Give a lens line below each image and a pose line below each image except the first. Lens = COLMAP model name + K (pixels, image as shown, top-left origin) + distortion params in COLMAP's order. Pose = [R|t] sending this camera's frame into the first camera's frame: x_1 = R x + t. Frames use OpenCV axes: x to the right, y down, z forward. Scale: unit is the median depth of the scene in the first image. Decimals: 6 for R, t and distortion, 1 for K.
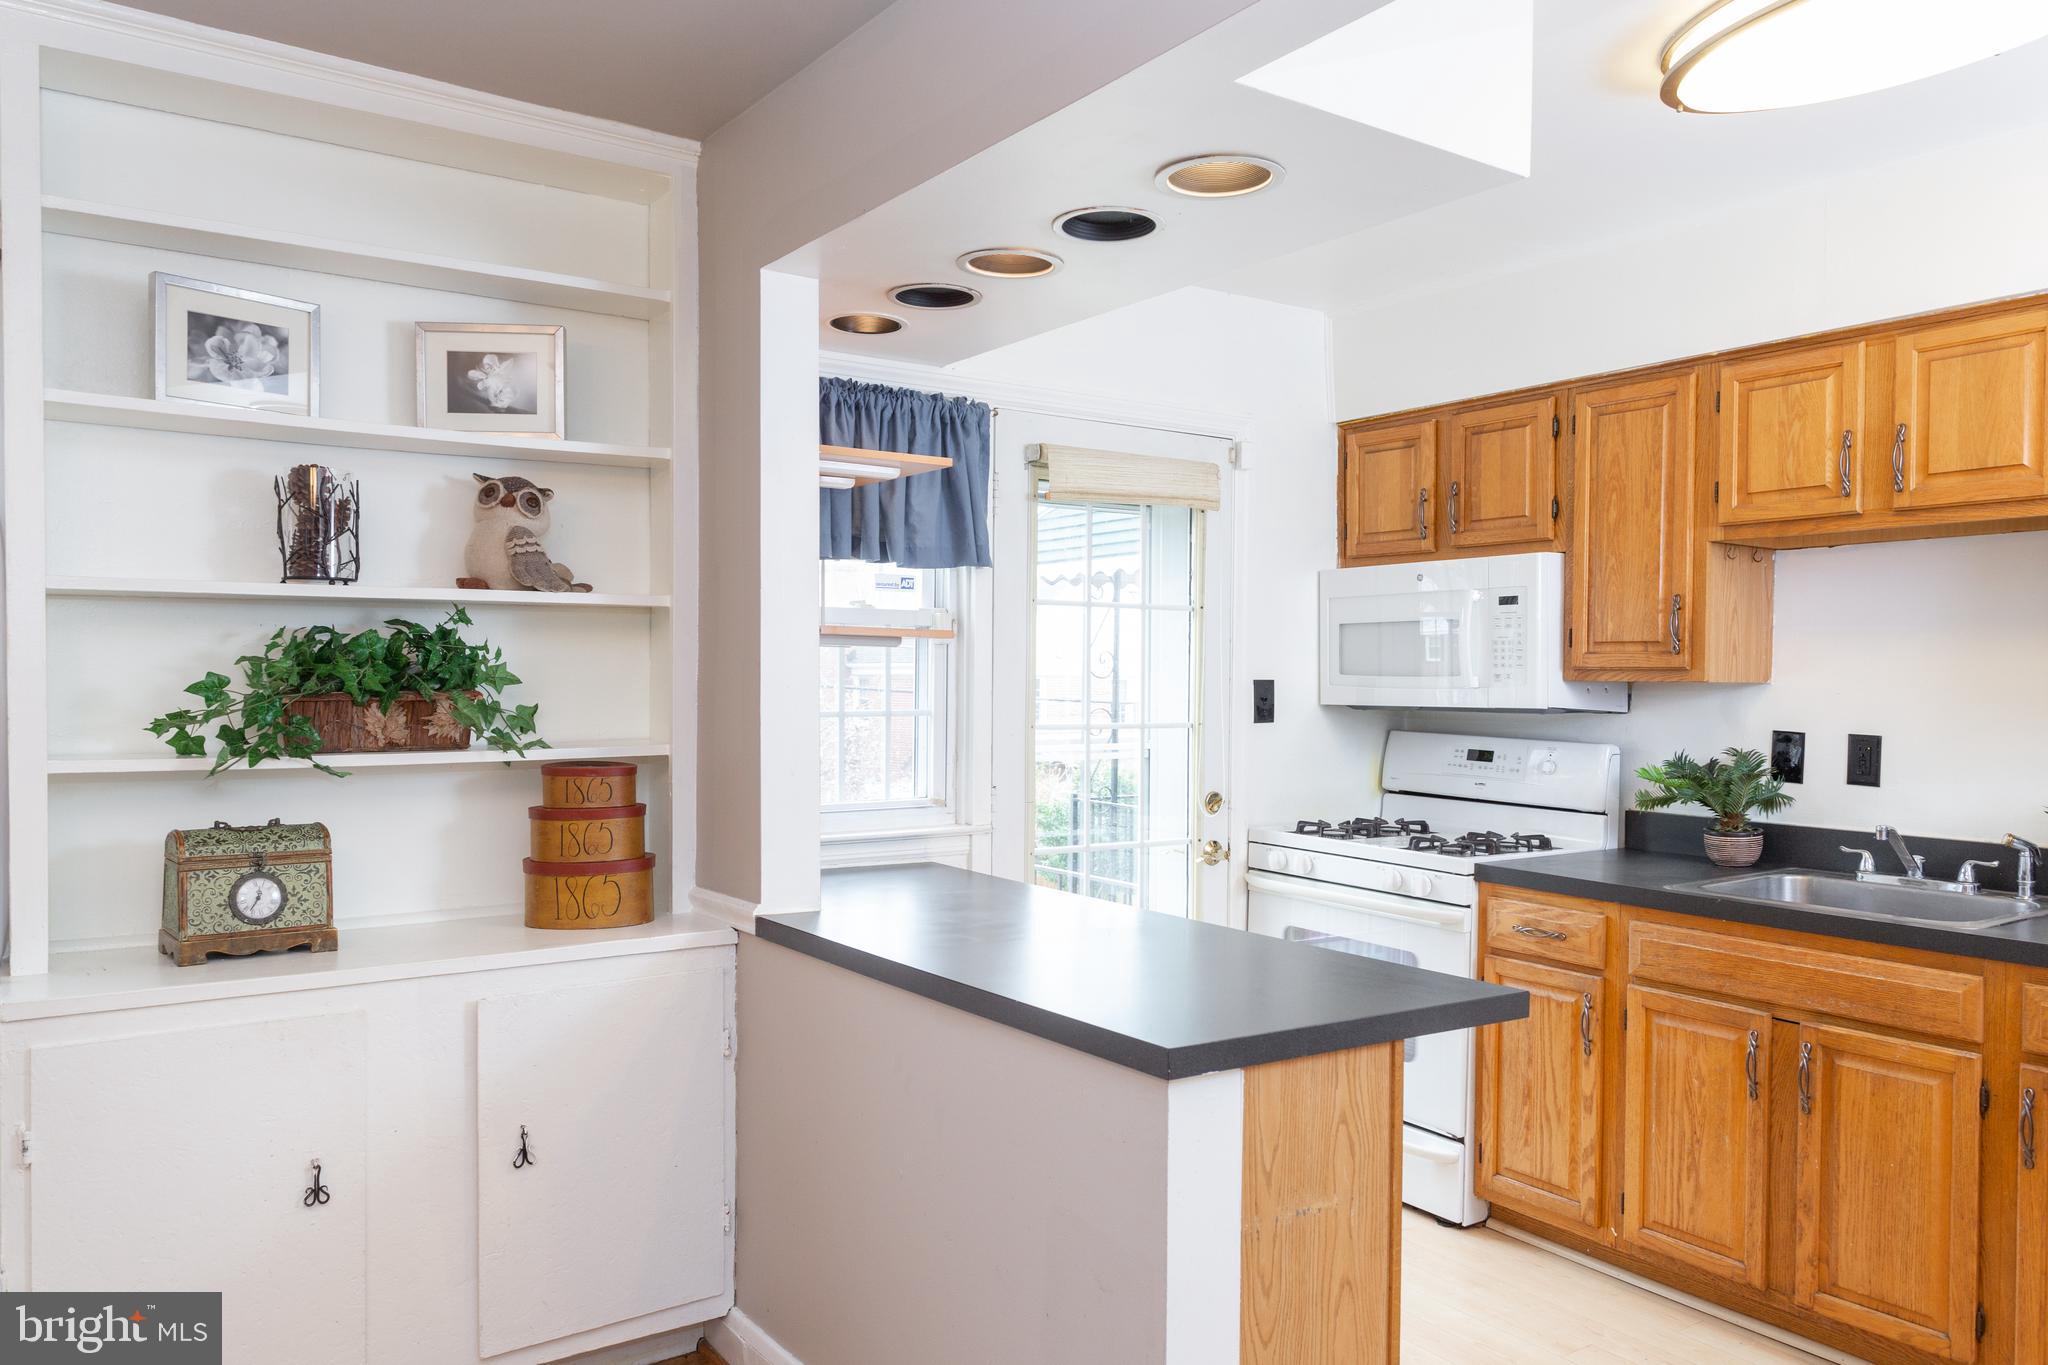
lens RADIAL K [[1449.0, 0, 1017.4], [0, 1449.0, 693.3], [0, 0, 1]] dist [0.000908, -0.000042]
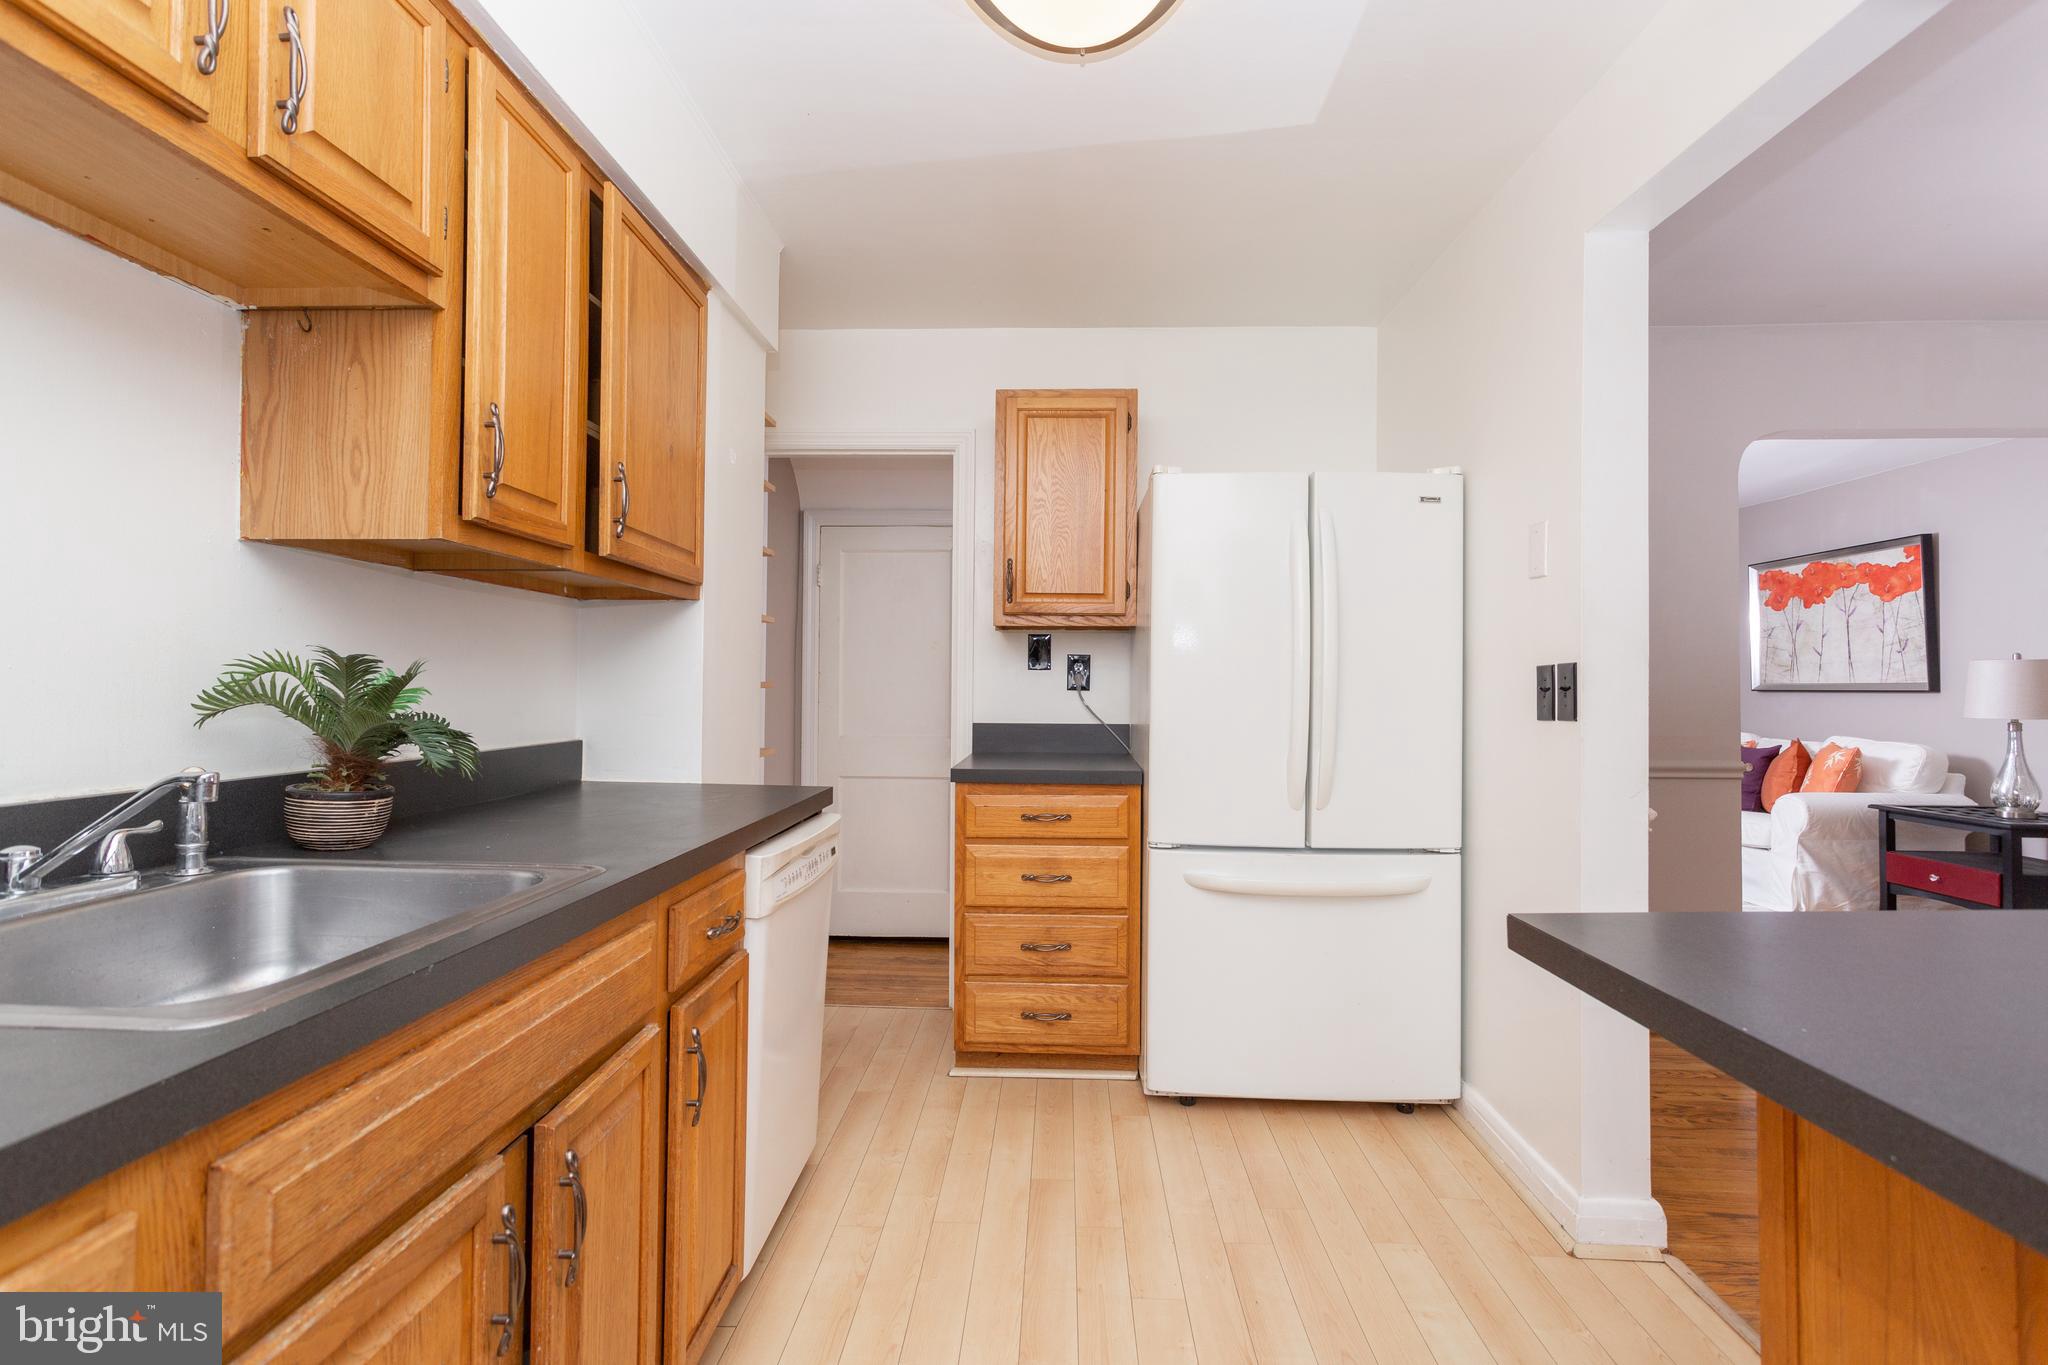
lens RADIAL K [[971.8, 0, 1029.3], [0, 971.8, 670.1], [0, 0, 1]] dist [0.001759, 0.000382]
pose [[-0.801432, -0.000799, 0.598085, 0.169510], [-0.003862, 0.999985, -0.003839, 0.054992], [-0.598073, -0.005387, -0.801423, 1.065653]]
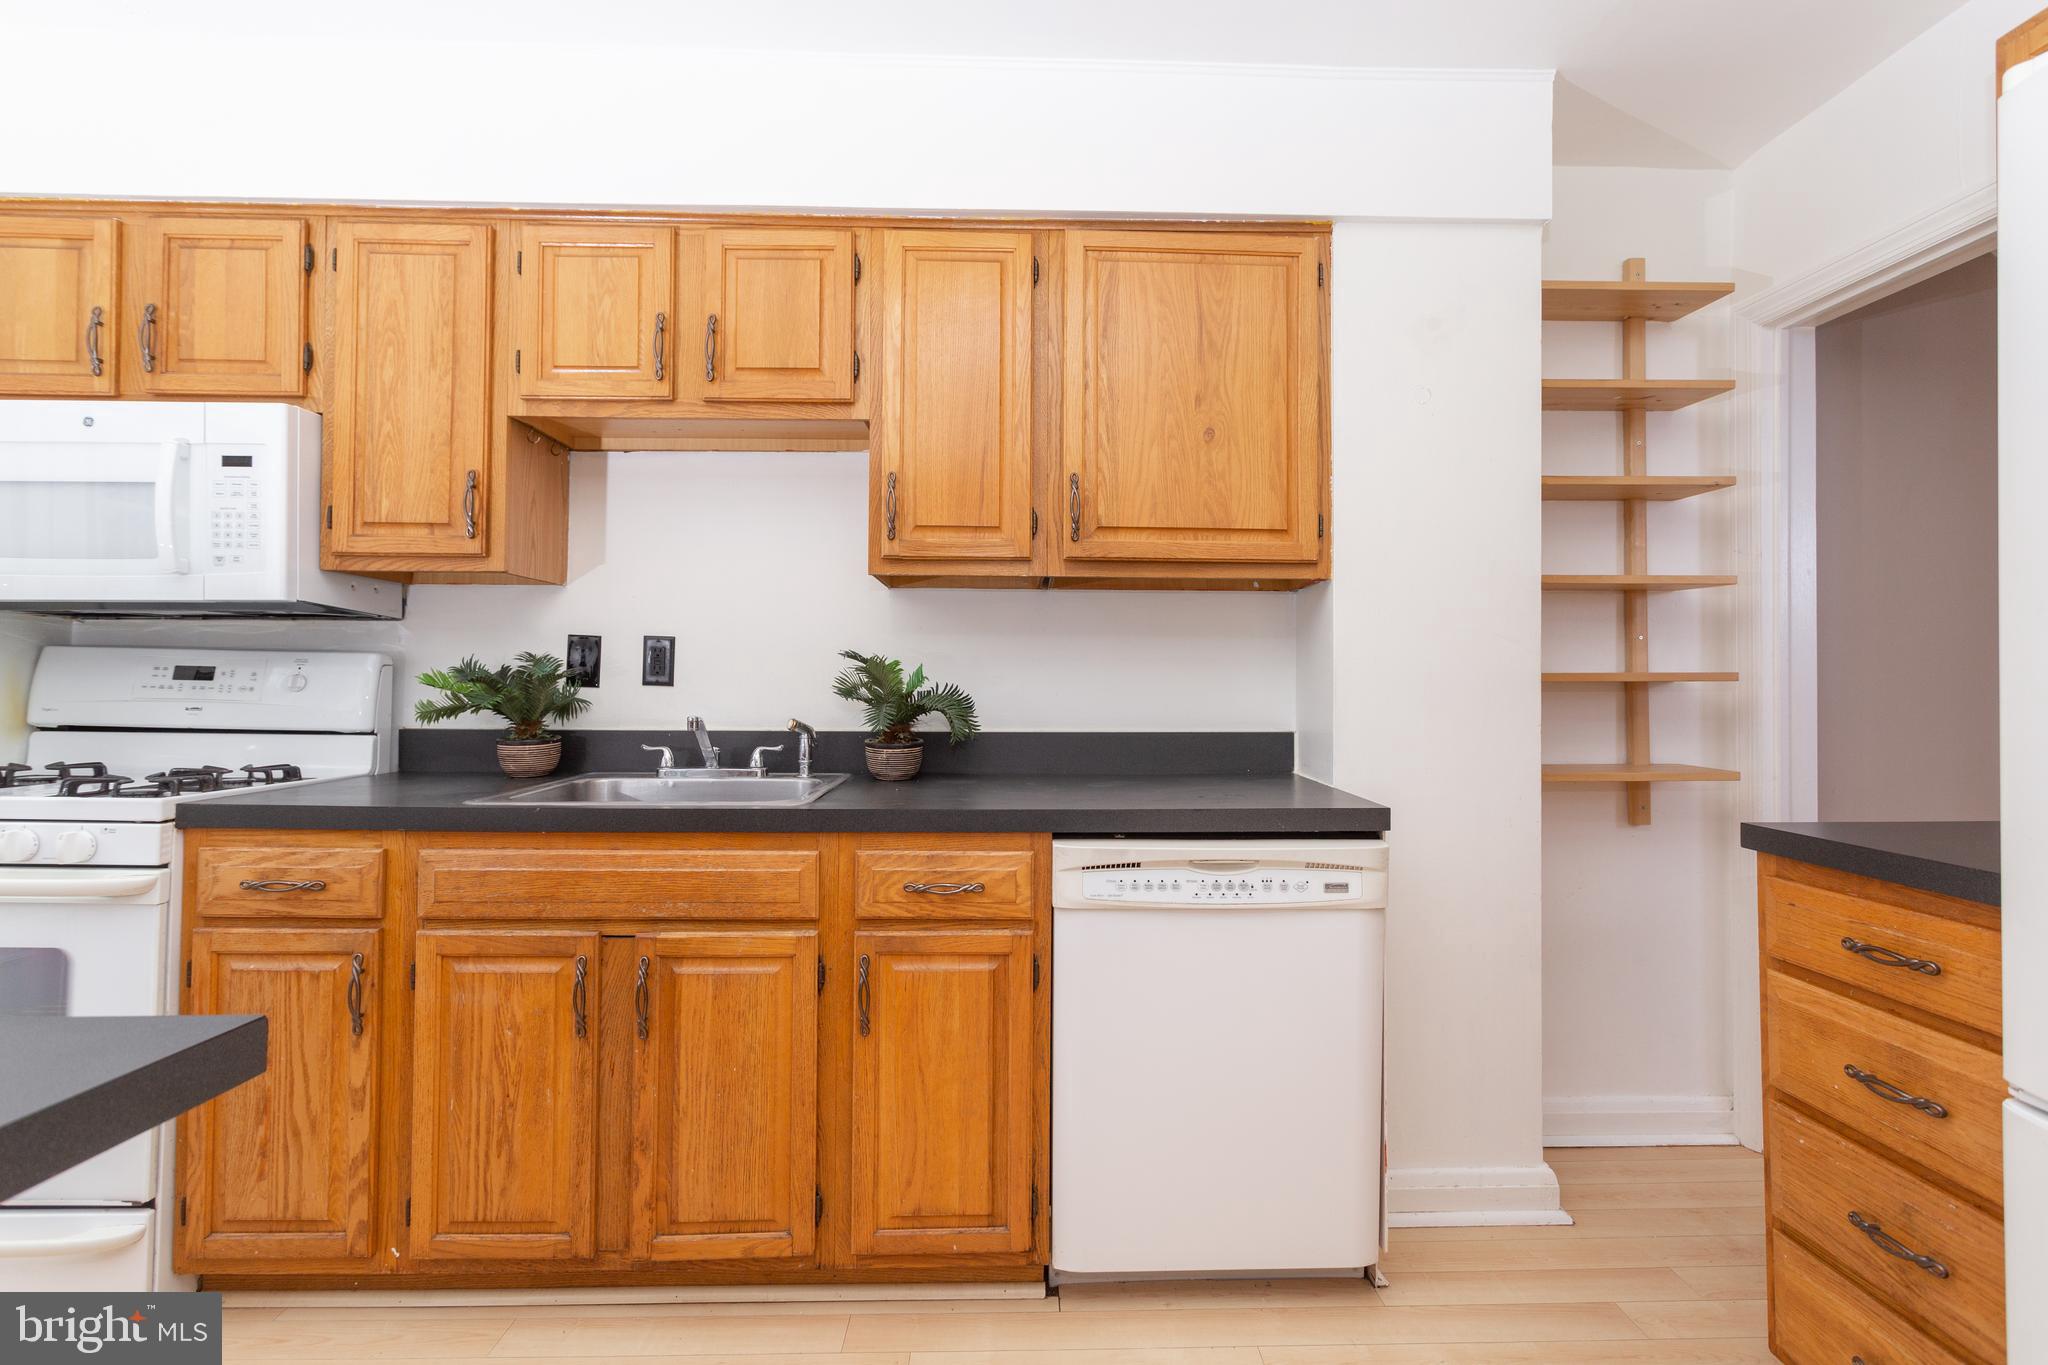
lens RADIAL K [[971.8, 0, 1029.3], [0, 971.8, 670.1], [0, 0, 1]] dist [0.001759, 0.000382]
pose [[0.539275, 0.008523, 0.842086, 0.153590], [0.009074, 0.999832, -0.015931, 0.069968], [-0.842081, 0.016232, 0.539107, 0.430800]]
